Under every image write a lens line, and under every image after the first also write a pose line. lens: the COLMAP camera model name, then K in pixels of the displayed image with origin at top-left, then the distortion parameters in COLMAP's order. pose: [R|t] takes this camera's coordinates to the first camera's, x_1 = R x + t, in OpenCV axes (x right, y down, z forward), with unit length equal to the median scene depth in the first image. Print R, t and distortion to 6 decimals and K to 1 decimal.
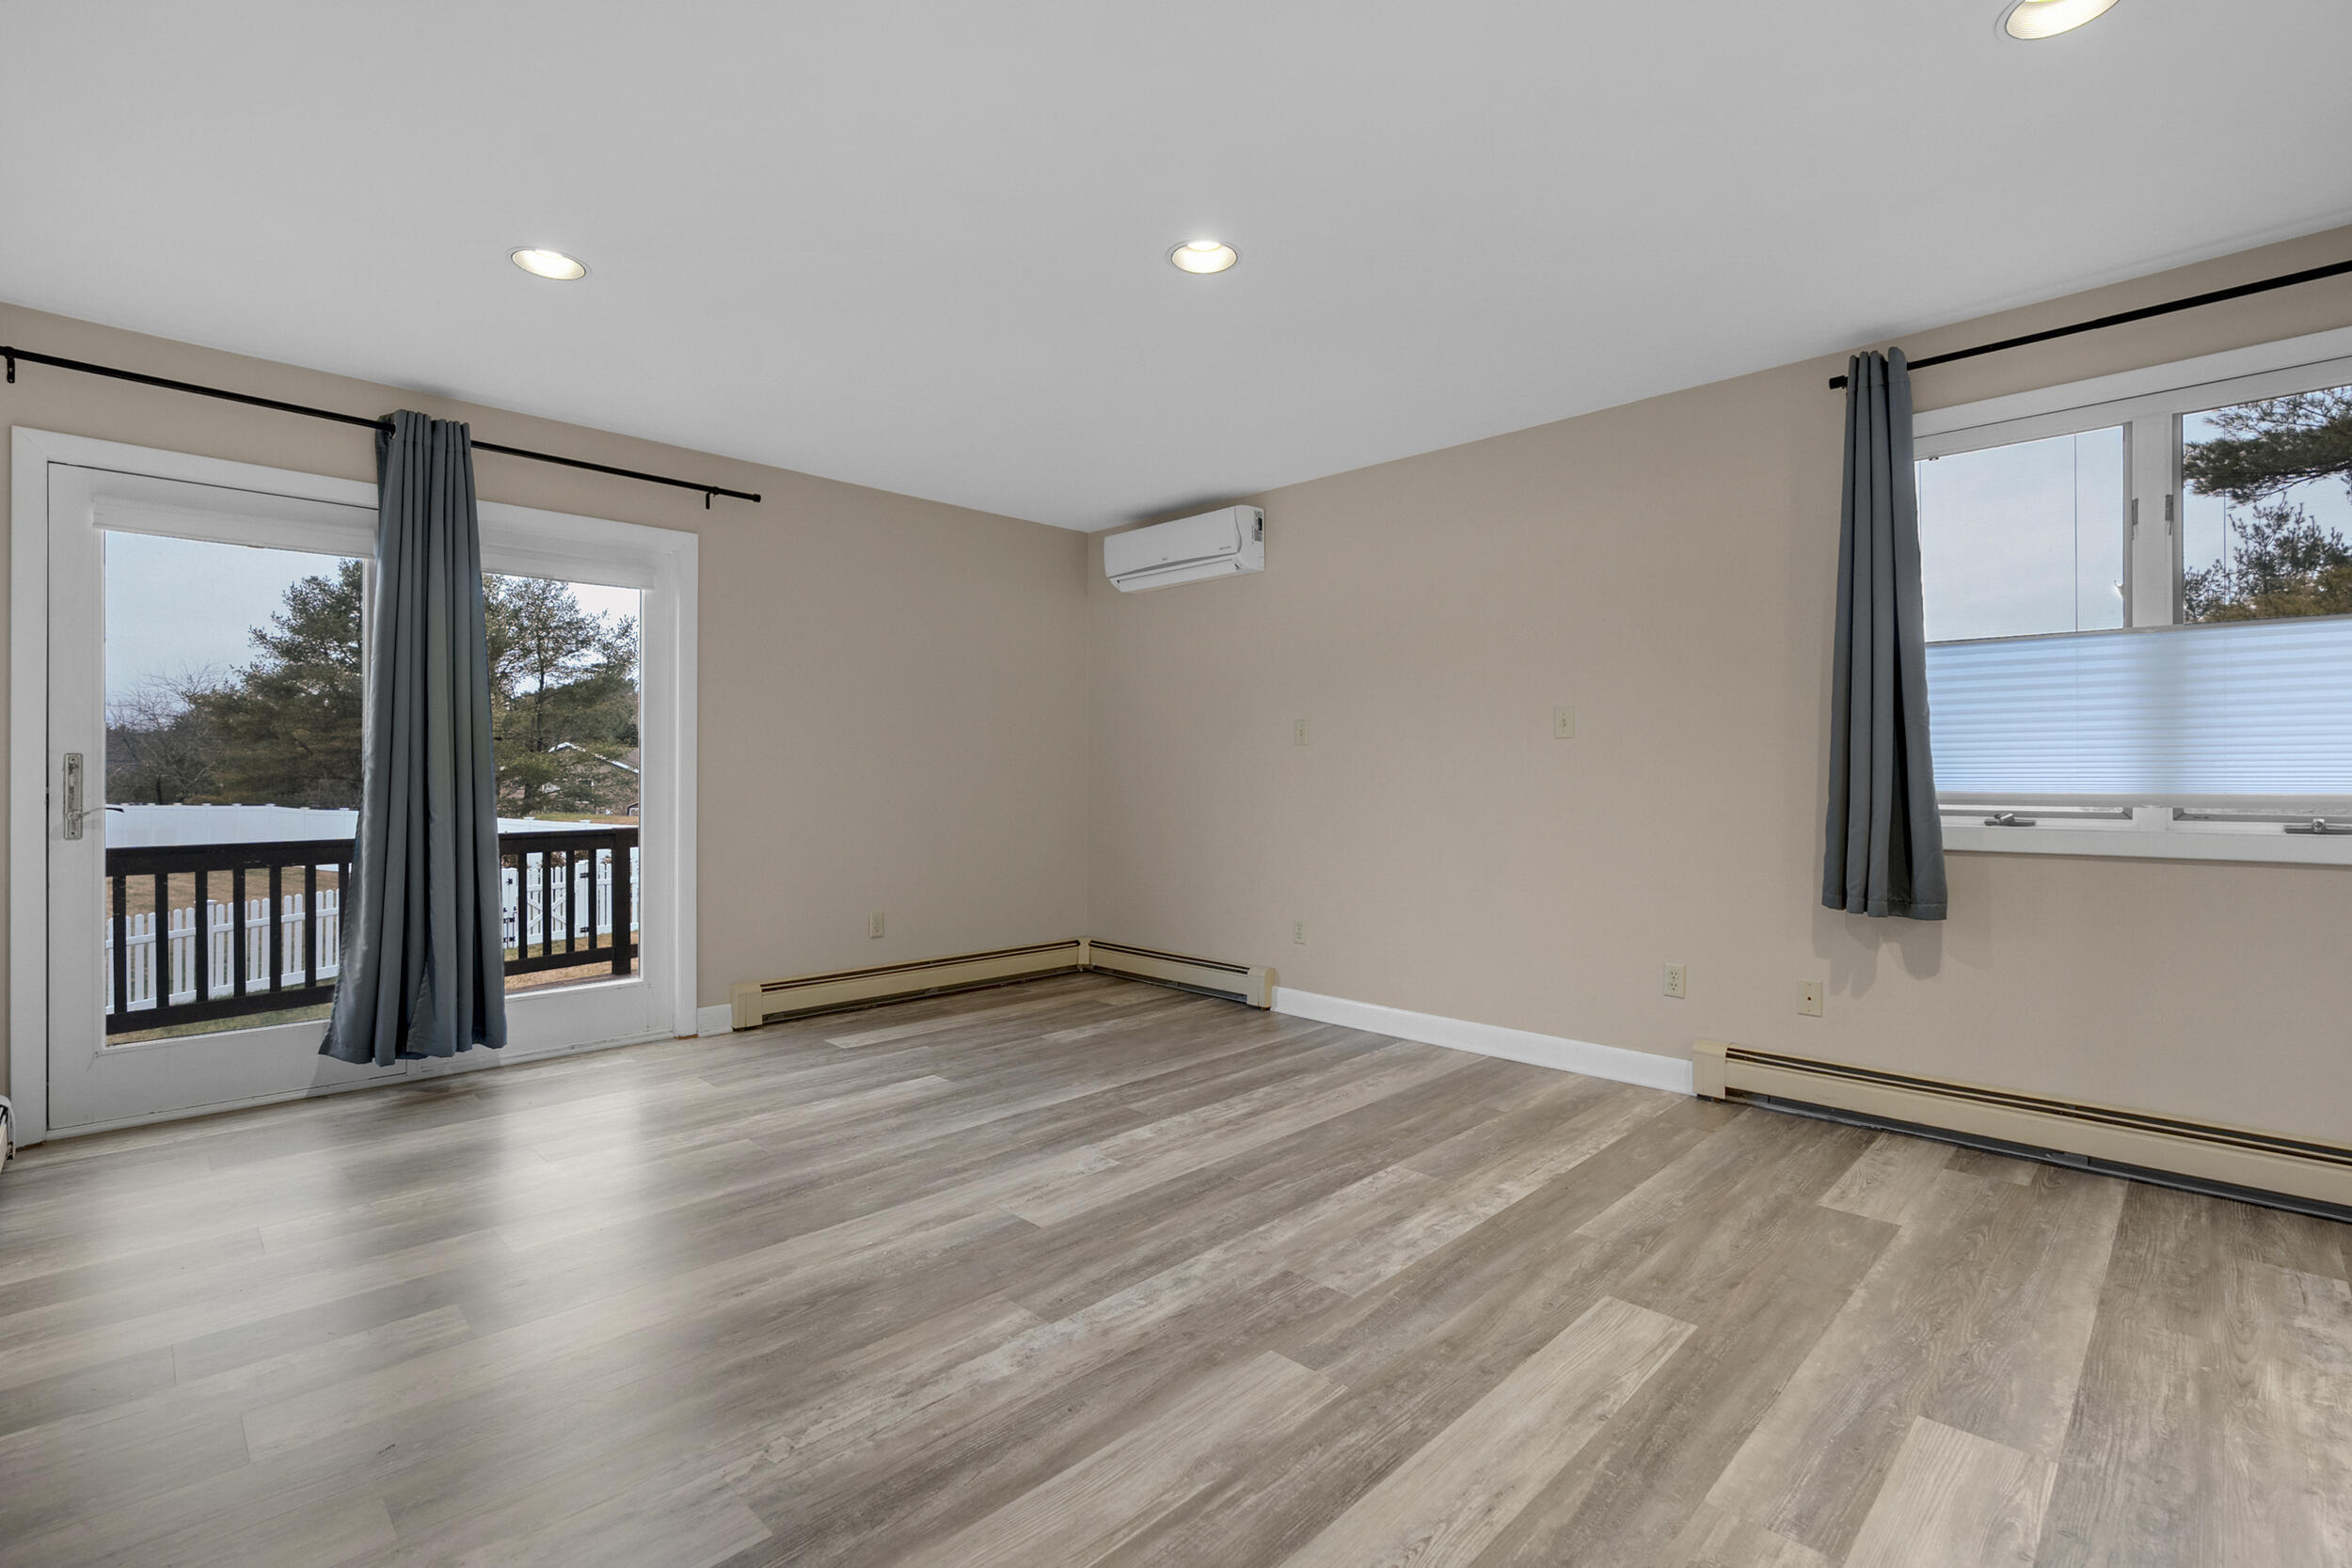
lens RADIAL K [[1056.9, 0, 1176.9], [0, 1056.9, 778.8], [0, 0, 1]] dist [0.001289, 0.000322]
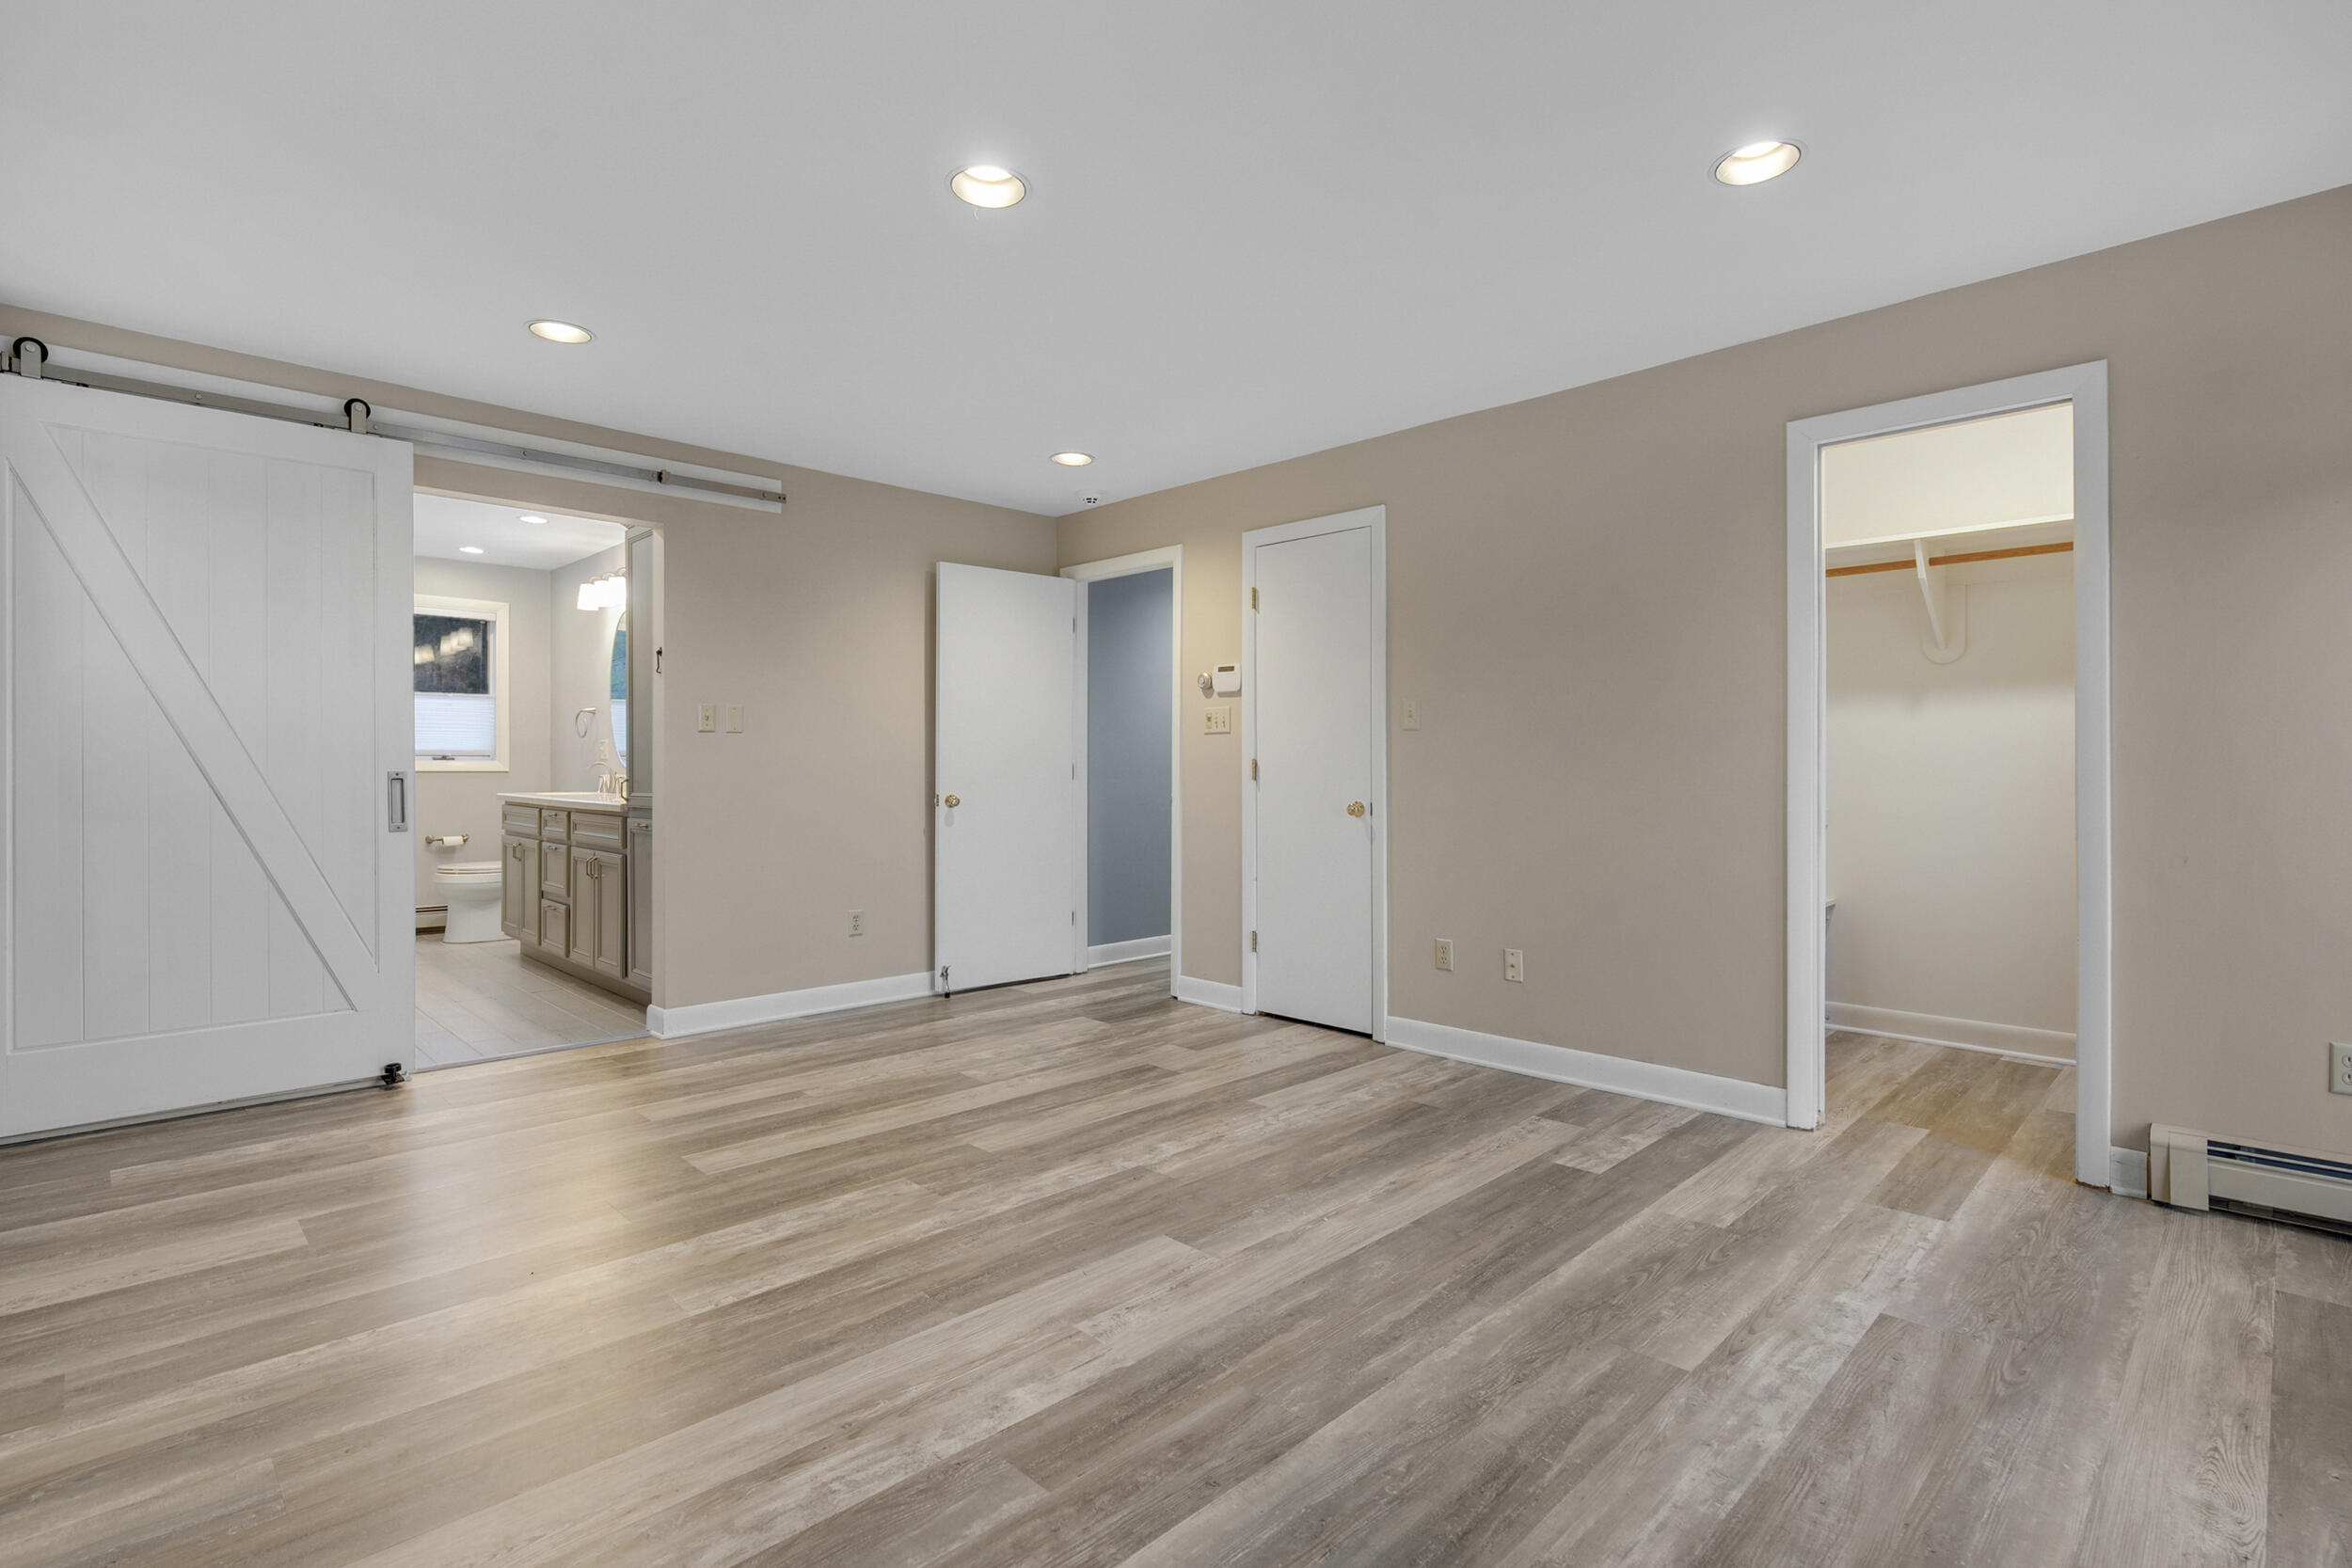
lens RADIAL K [[1108.9, 0, 1174.9], [0, 1108.9, 768.2], [0, 0, 1]] dist [-0.007824, 0.001734]
pose [[-0.999962, -0.000973, 0.008719, -0.143889], [-0.000931, 0.999988, 0.004809, -0.007161], [-0.008723, 0.004801, -0.999950, 1.982458]]
